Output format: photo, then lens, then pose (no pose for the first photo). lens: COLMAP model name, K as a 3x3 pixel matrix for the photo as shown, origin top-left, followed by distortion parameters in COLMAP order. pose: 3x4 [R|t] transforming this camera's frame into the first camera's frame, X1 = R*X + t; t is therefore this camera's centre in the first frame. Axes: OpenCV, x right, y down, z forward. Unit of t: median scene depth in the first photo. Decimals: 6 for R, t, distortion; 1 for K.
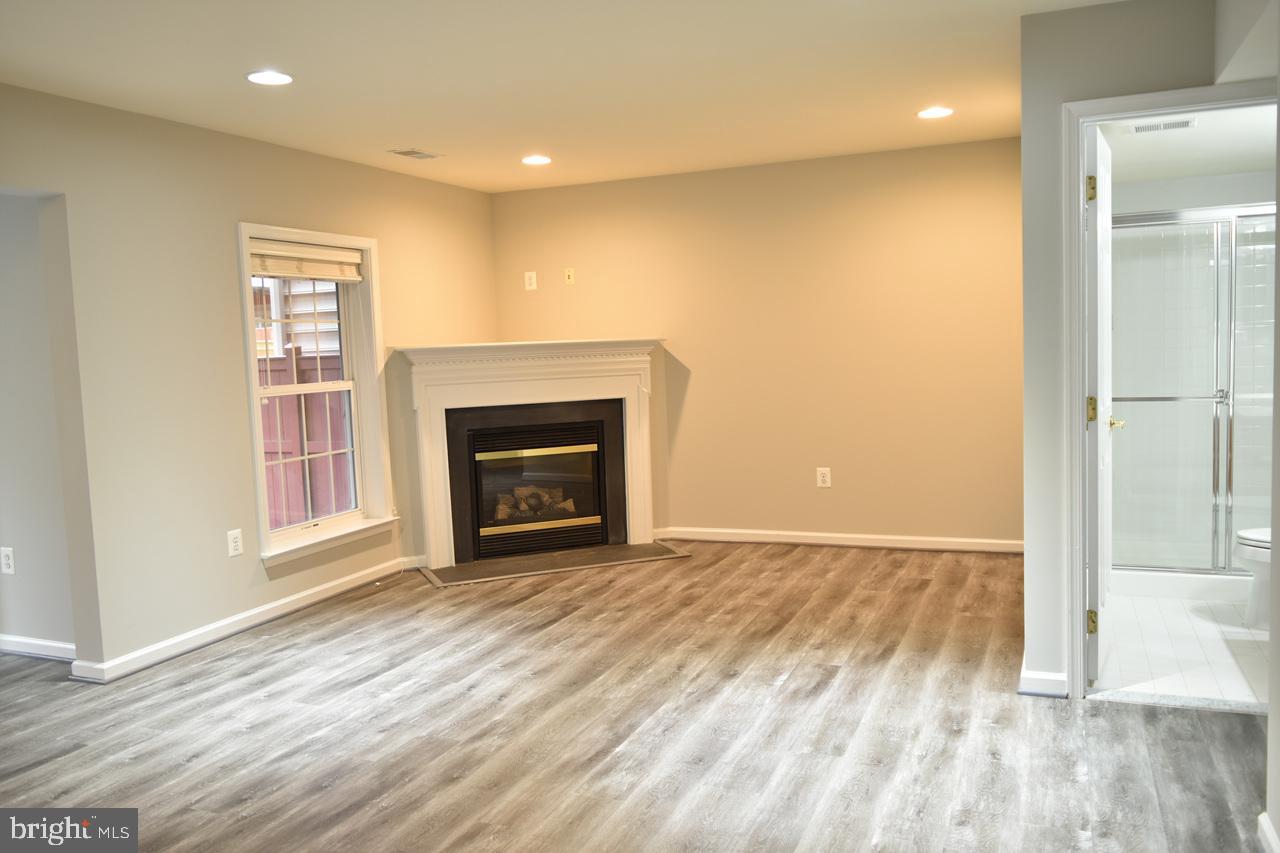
lens RADIAL K [[995.4, 0, 633.3], [0, 995.4, 427.8], [0, 0, 1]] dist [-0.021453, 0.015832]
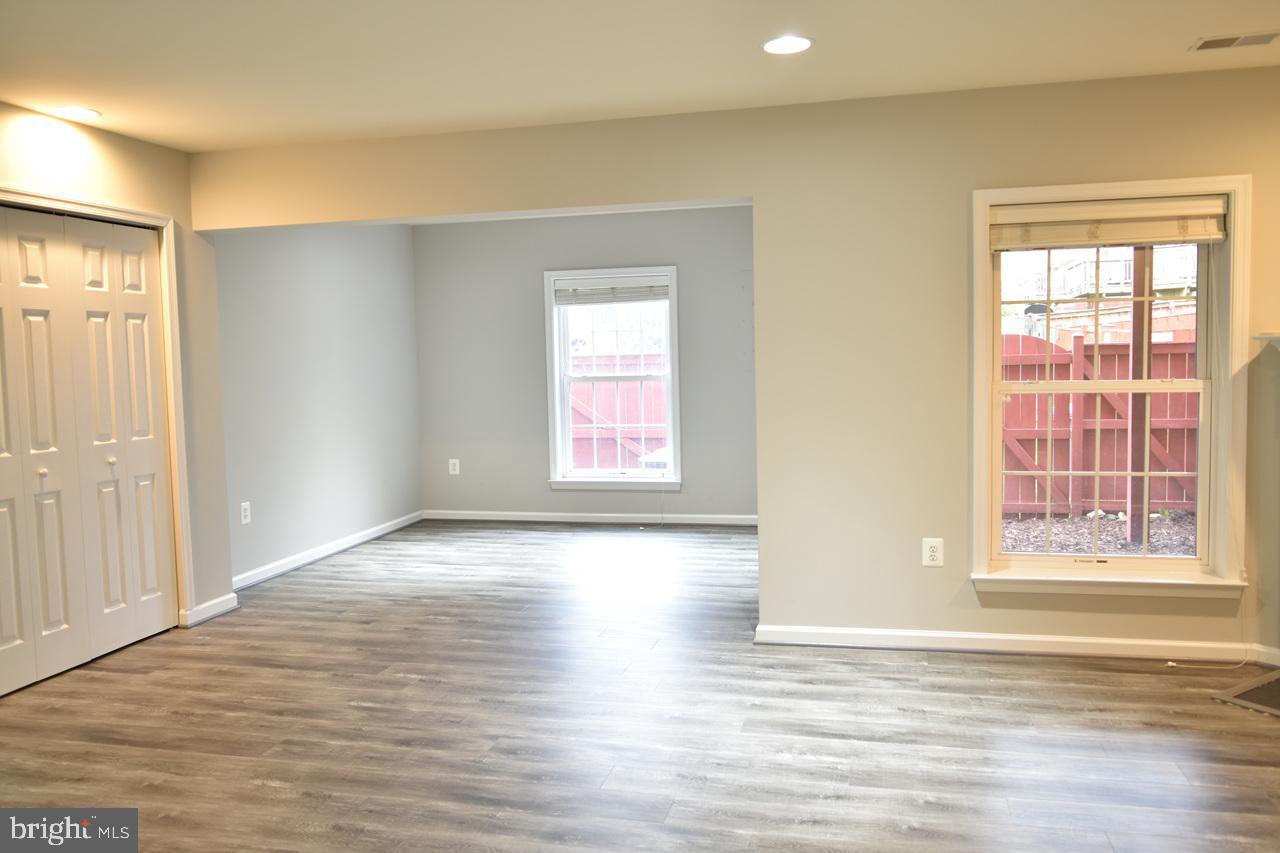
lens RADIAL K [[995.4, 0, 635.8], [0, 995.4, 423.5], [0, 0, 1]] dist [-0.021453, 0.015832]
pose [[0.166402, 0.107041, -0.980231, 0.487433], [-0.068131, 0.992963, 0.096865, -0.079241], [0.983701, 0.050666, 0.172523, 0.653960]]
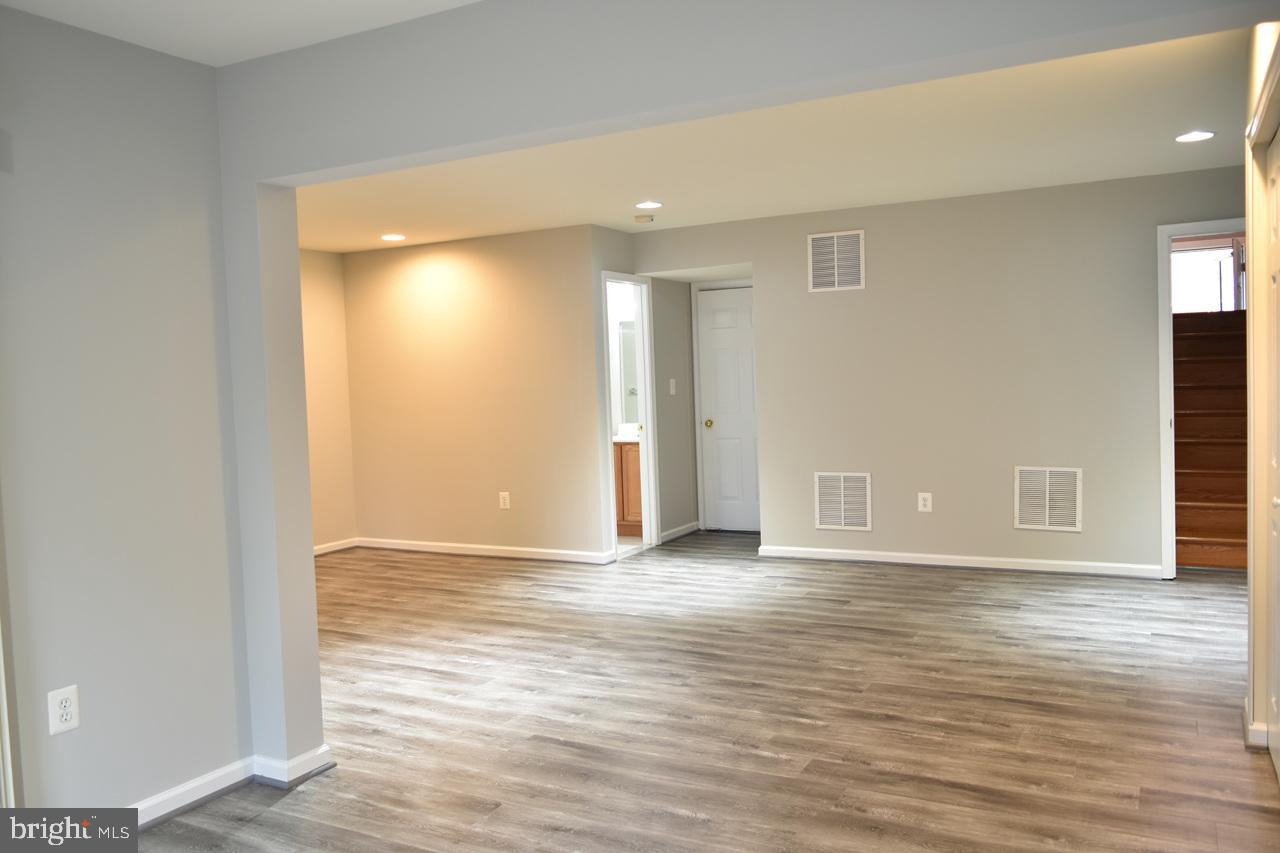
lens RADIAL K [[995.4, 0, 637.6], [0, 995.4, 426.8], [0, 0, 1]] dist [-0.021453, 0.015832]
pose [[0.090205, -0.014250, 0.995821, -1.322283], [0.117296, 0.993091, 0.003586, -0.001299], [-0.988992, 0.116482, 0.091253, 0.618400]]
